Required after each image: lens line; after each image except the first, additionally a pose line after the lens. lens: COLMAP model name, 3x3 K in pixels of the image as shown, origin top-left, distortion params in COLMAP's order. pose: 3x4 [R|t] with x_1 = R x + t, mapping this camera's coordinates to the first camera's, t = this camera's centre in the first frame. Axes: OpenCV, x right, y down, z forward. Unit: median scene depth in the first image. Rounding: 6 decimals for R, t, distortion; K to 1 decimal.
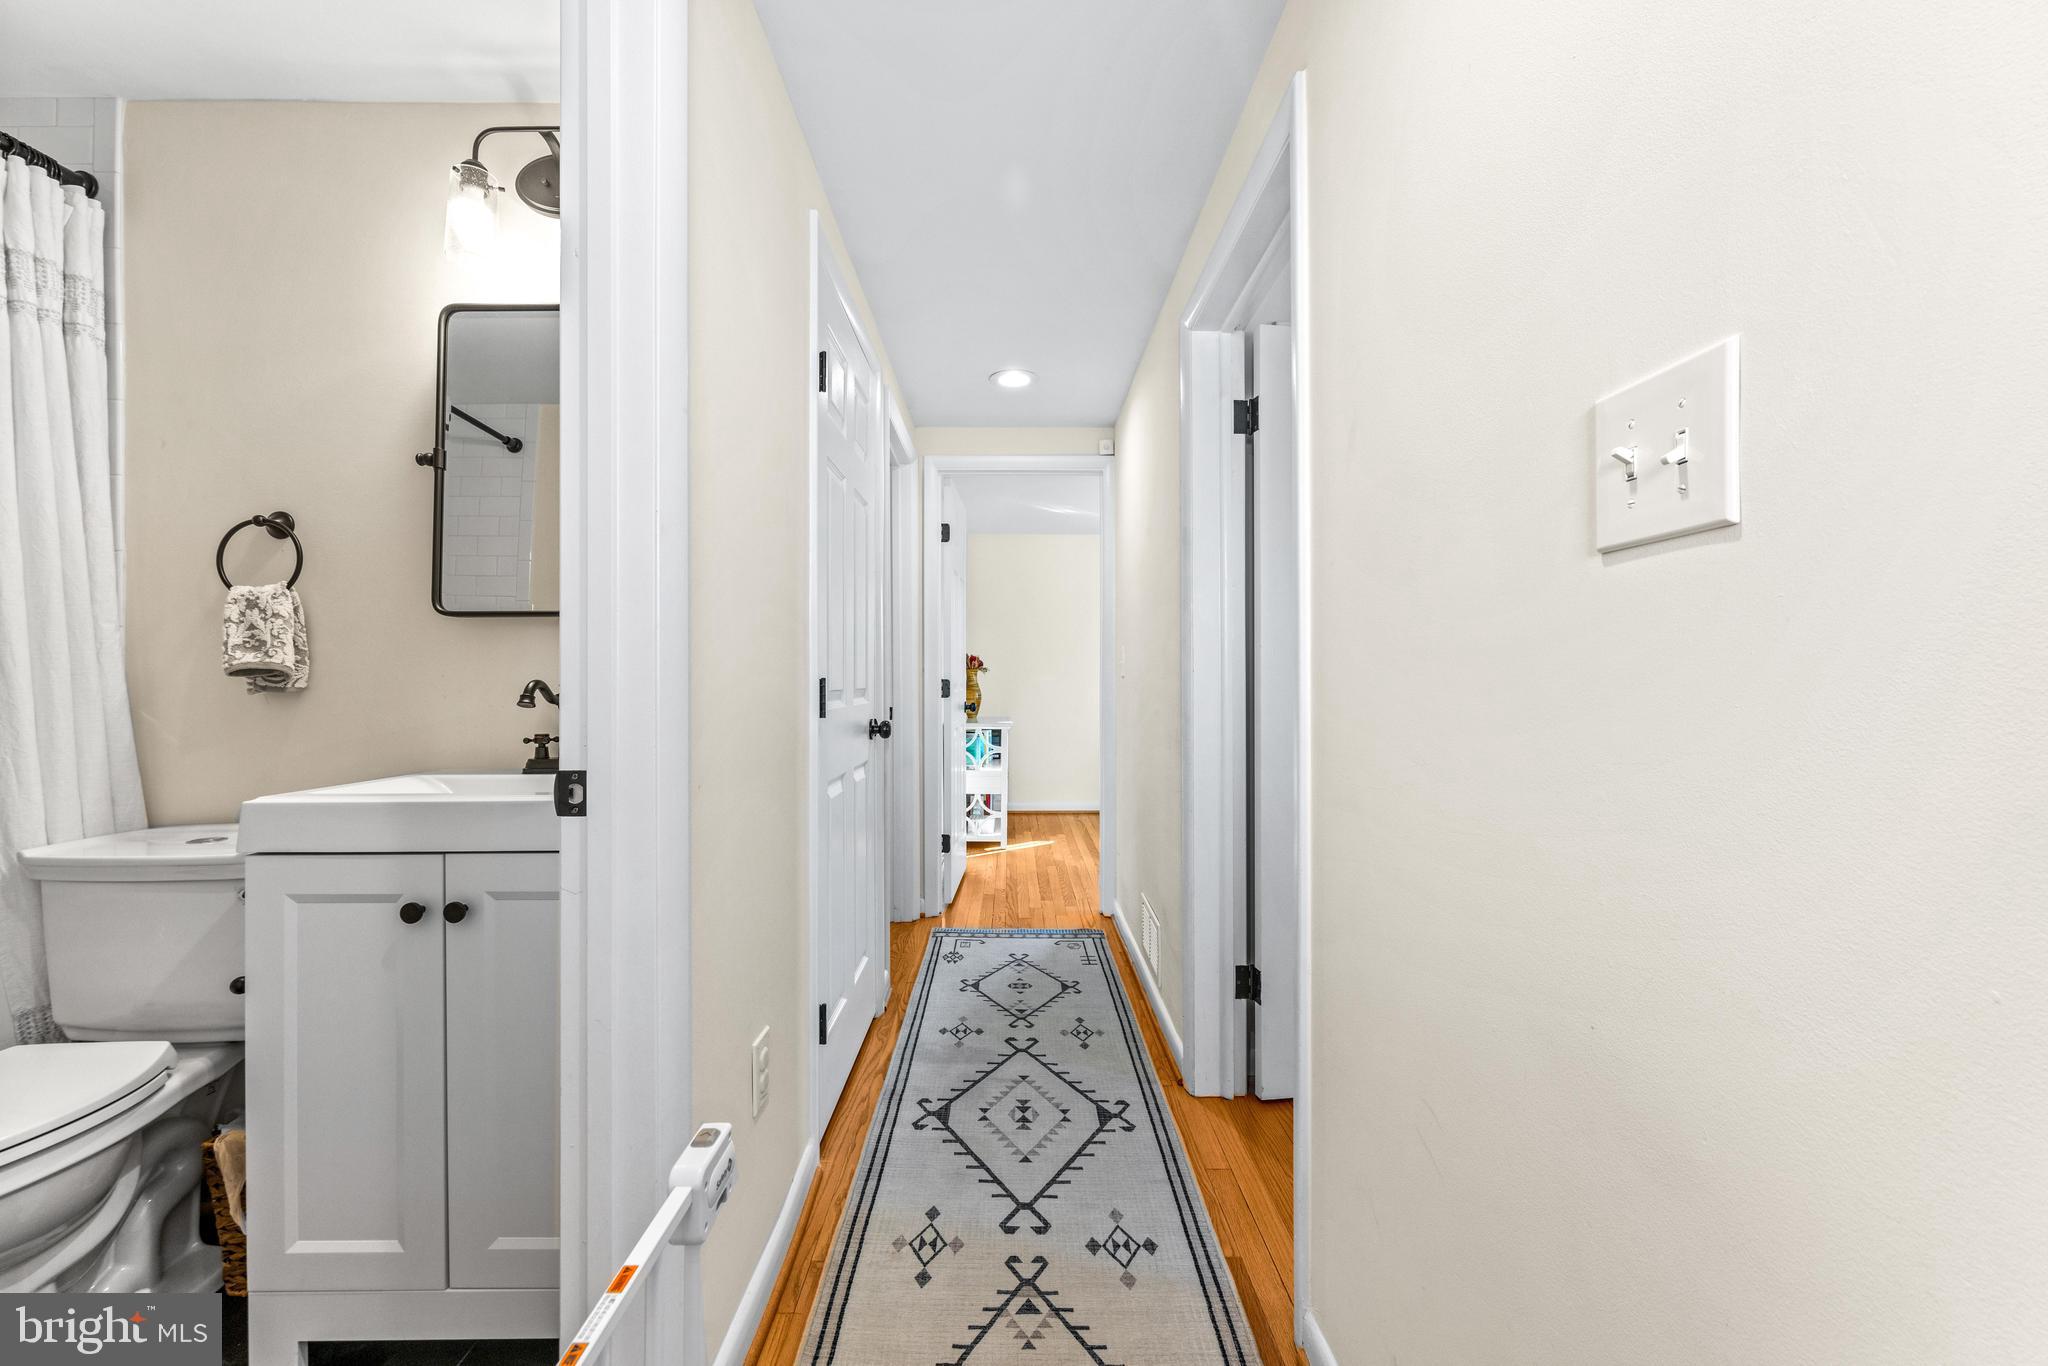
lens RADIAL K [[822.3, 0, 1026.3], [0, 822.3, 682.8], [0, 0, 1]] dist [-0.000479, -0.000315]
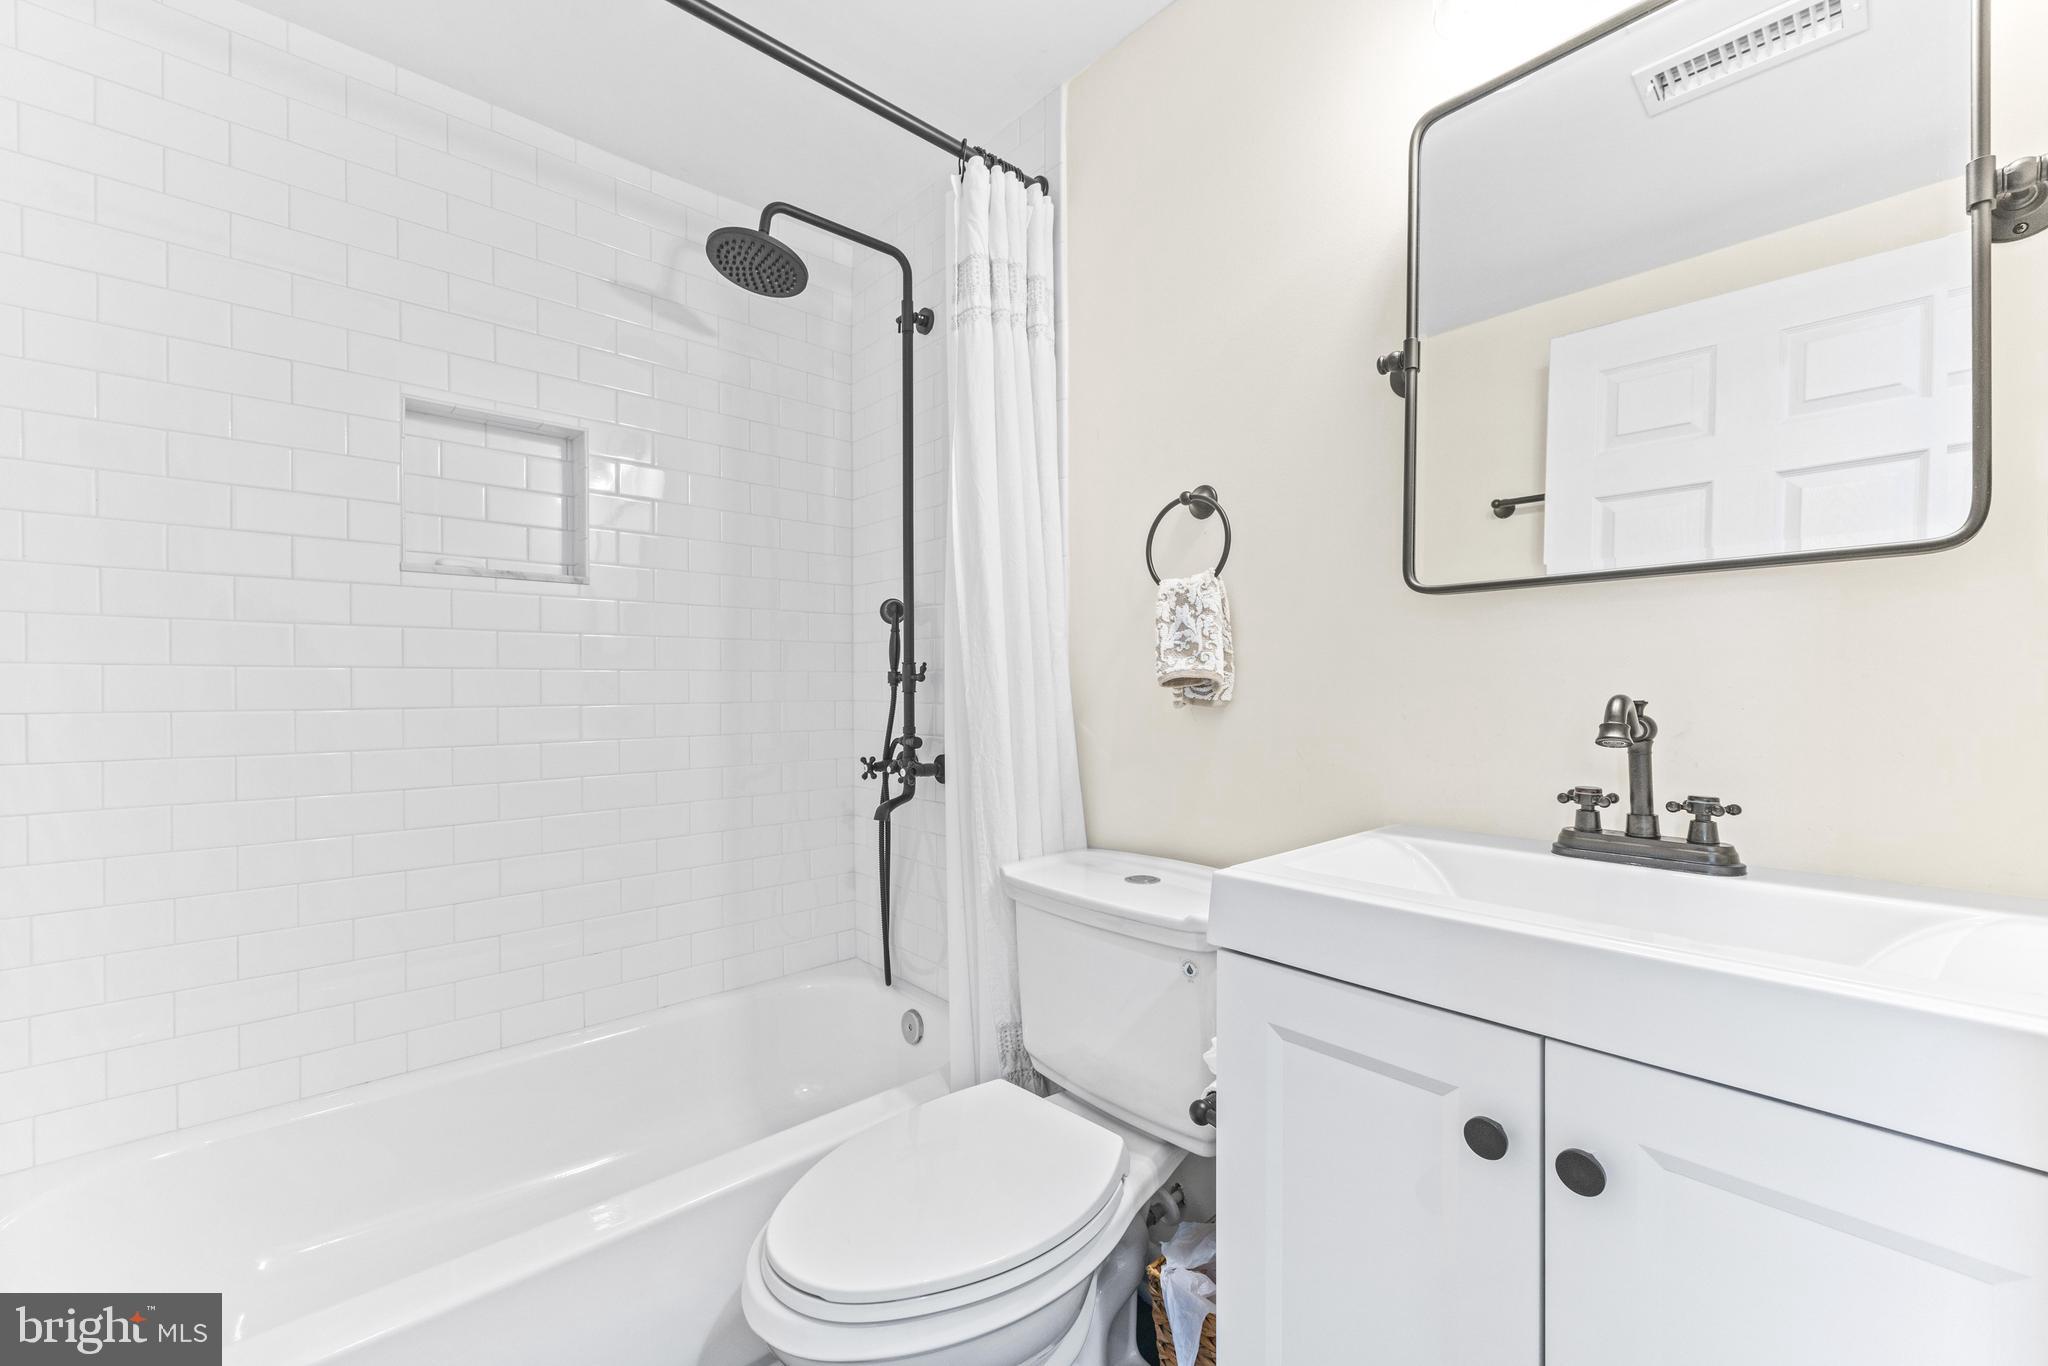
lens RADIAL K [[822.3, 0, 1033.1], [0, 822.3, 677.4], [0, 0, 1]] dist [-0.000479, -0.000315]
pose [[0.673737, -0.007409, -0.738934, -0.437314], [0.003285, 0.999970, -0.007031, -0.012095], [0.738964, 0.002310, 0.673741, 0.338175]]
